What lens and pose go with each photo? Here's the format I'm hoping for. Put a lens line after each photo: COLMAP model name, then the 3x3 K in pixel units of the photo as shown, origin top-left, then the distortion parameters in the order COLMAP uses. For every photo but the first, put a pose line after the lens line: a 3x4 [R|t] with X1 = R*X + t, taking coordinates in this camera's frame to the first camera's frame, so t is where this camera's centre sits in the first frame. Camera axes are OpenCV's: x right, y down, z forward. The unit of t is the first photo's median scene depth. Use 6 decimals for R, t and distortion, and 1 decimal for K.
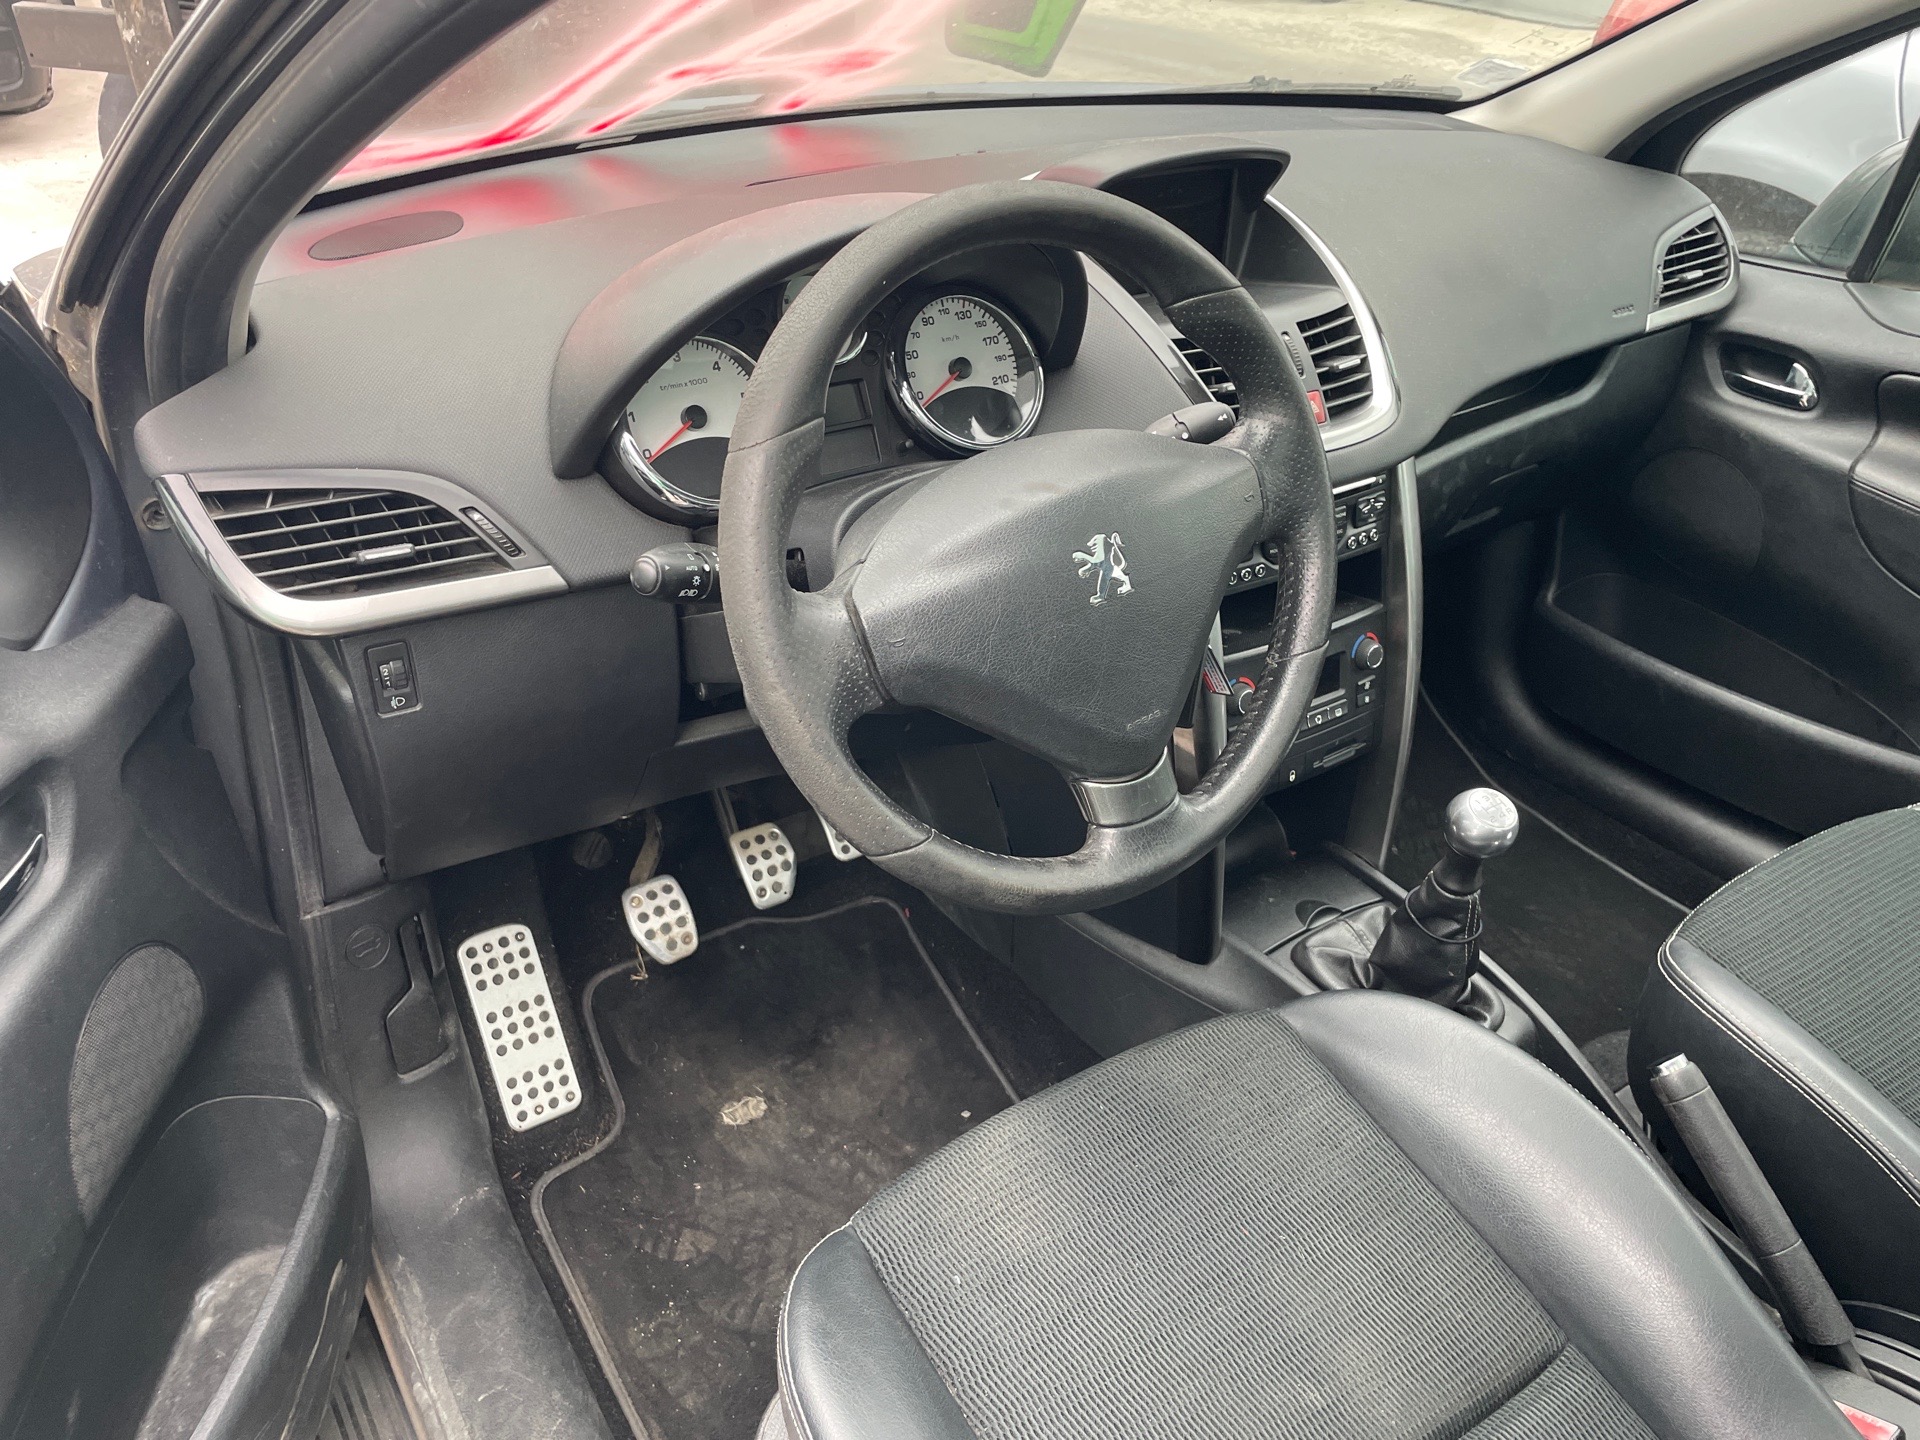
lens RADIAL K [[1457.5, 0, 938.3], [0, 1457.5, 709.4], [0, 0, 1]] dist [0.083960, -0.116430]
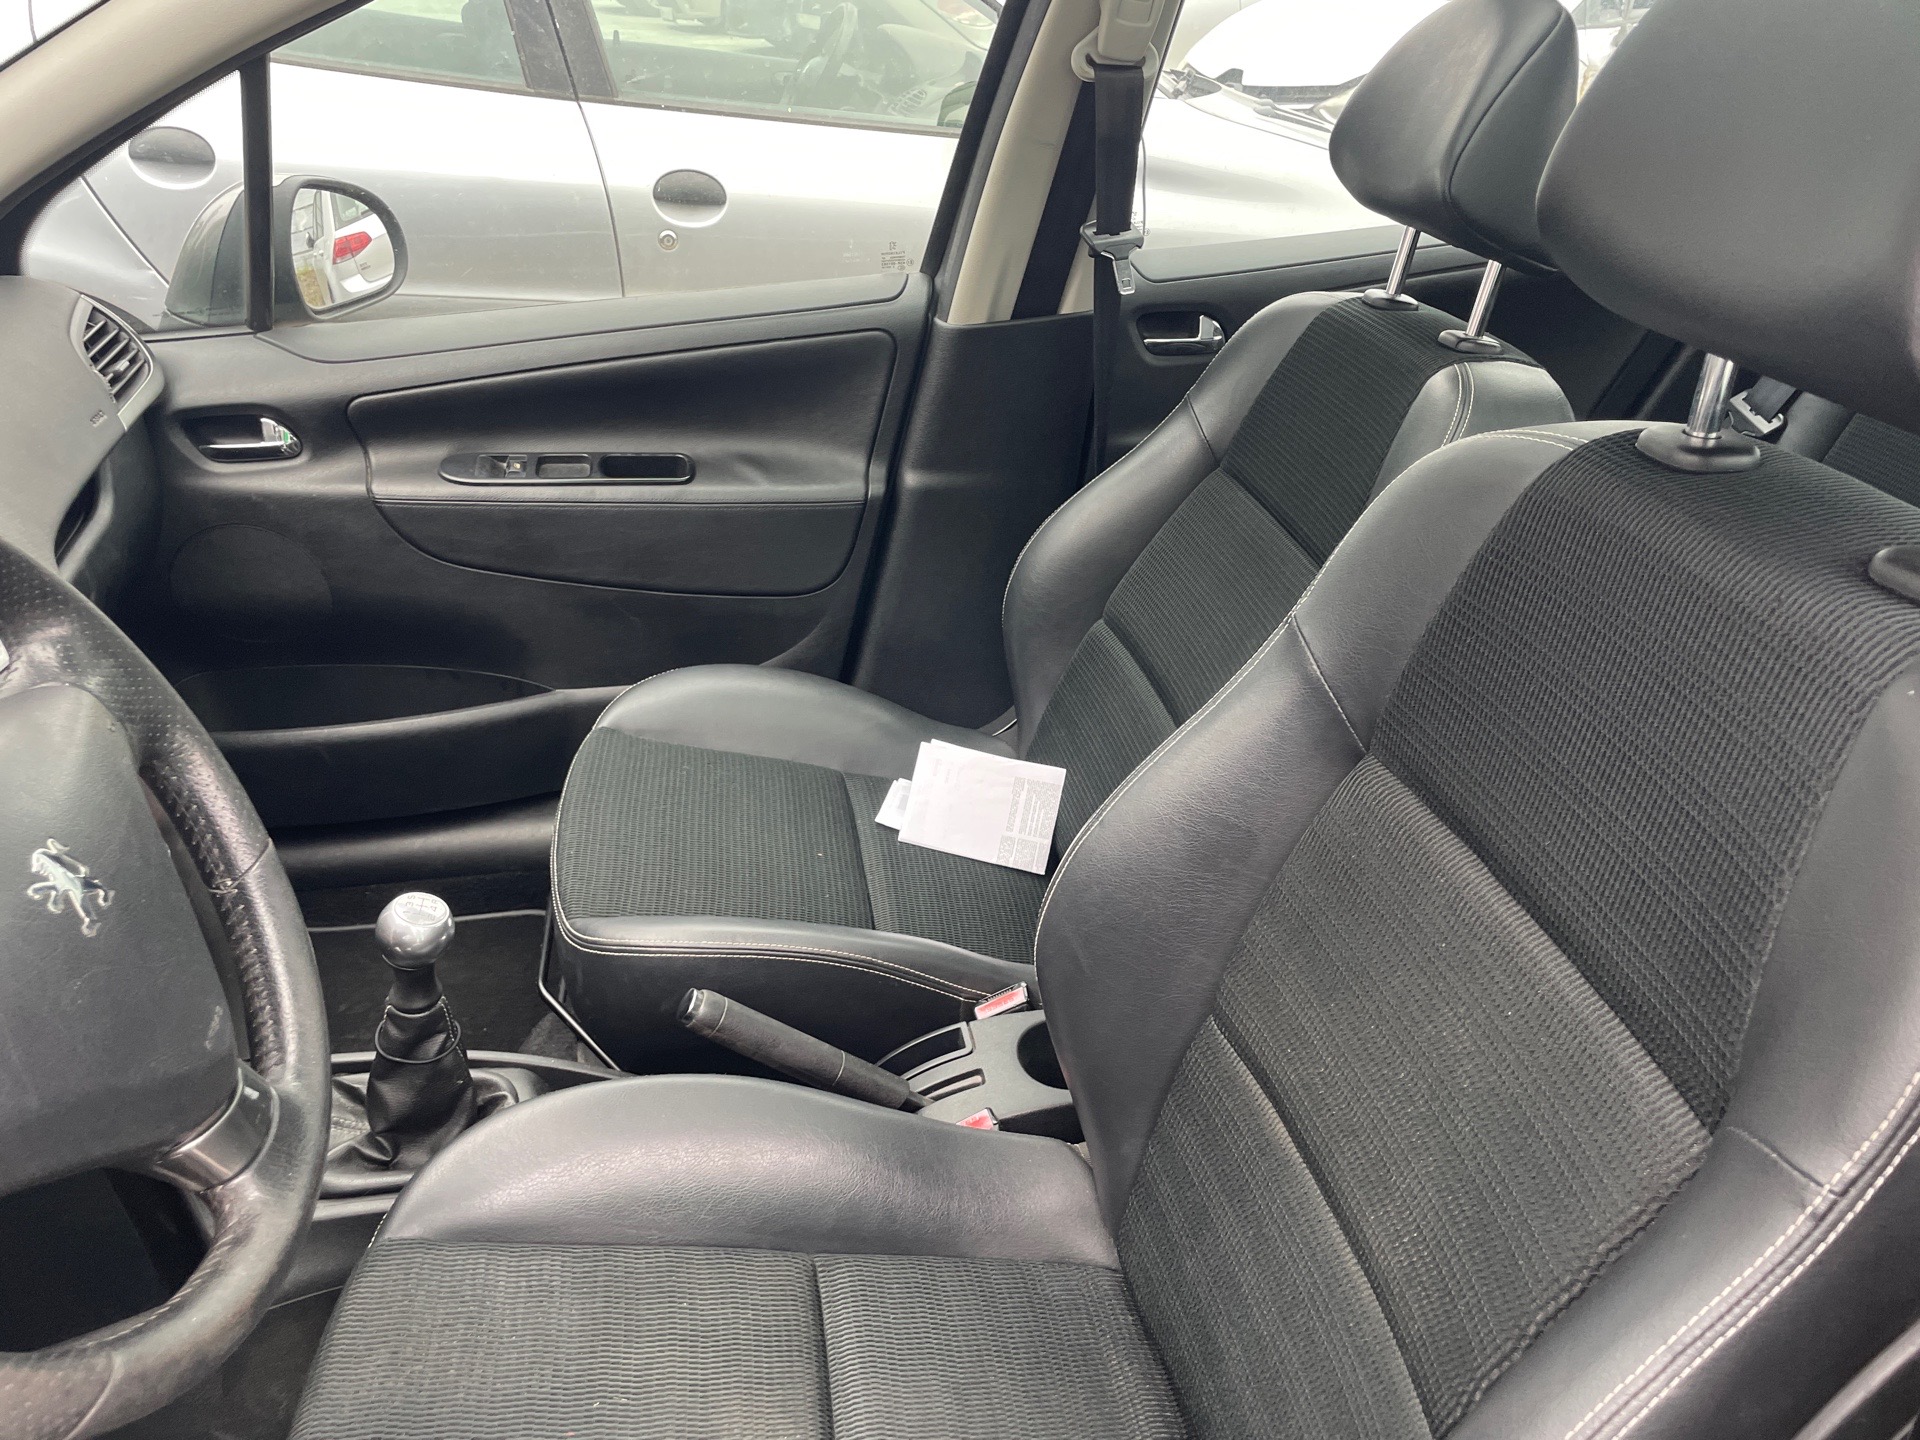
lens RADIAL K [[1457.2, 0, 954.2], [0, 1457.2, 702.6], [0, 0, 1]] dist [0.088237, -0.119849]
pose [[0.400652, -0.439005, 0.804209, -0.163740], [0.476781, 0.849430, 0.226160, -0.082677], [-0.782405, 0.292820, 0.549635, 0.142535]]
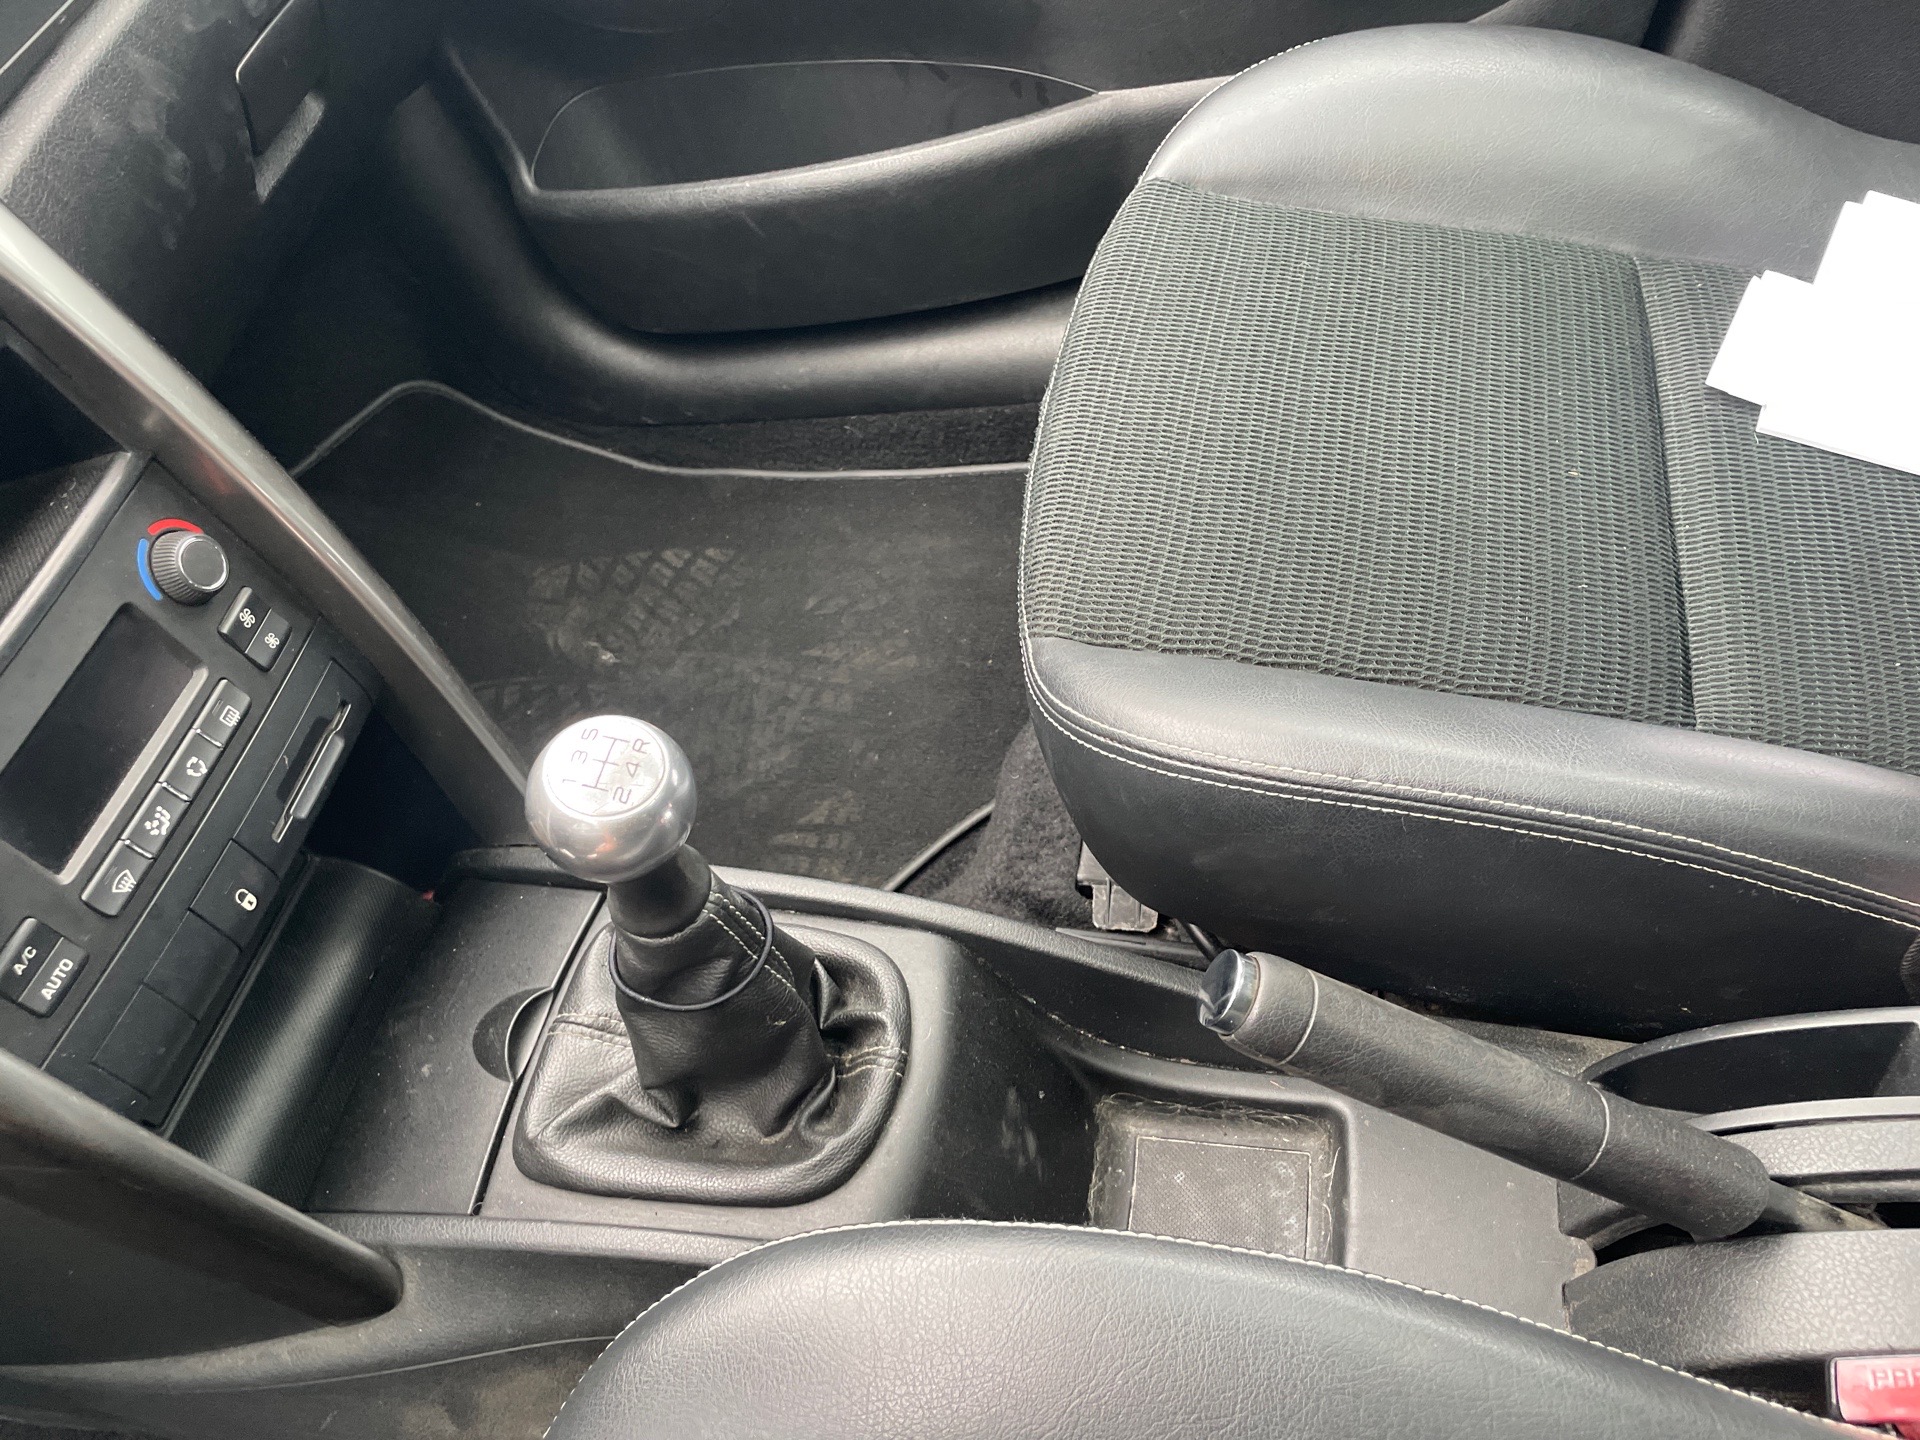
lens RADIAL K [[1462.9, 0, 953.3], [0, 1462.9, 704.2], [0, 0, 1]] dist [0.075374, -0.113339]
pose [[0.679982, -0.662177, 0.314875, 0.276586], [0.574430, 0.747982, 0.332495, -0.022461], [-0.455691, -0.045217, 0.888989, 0.502883]]
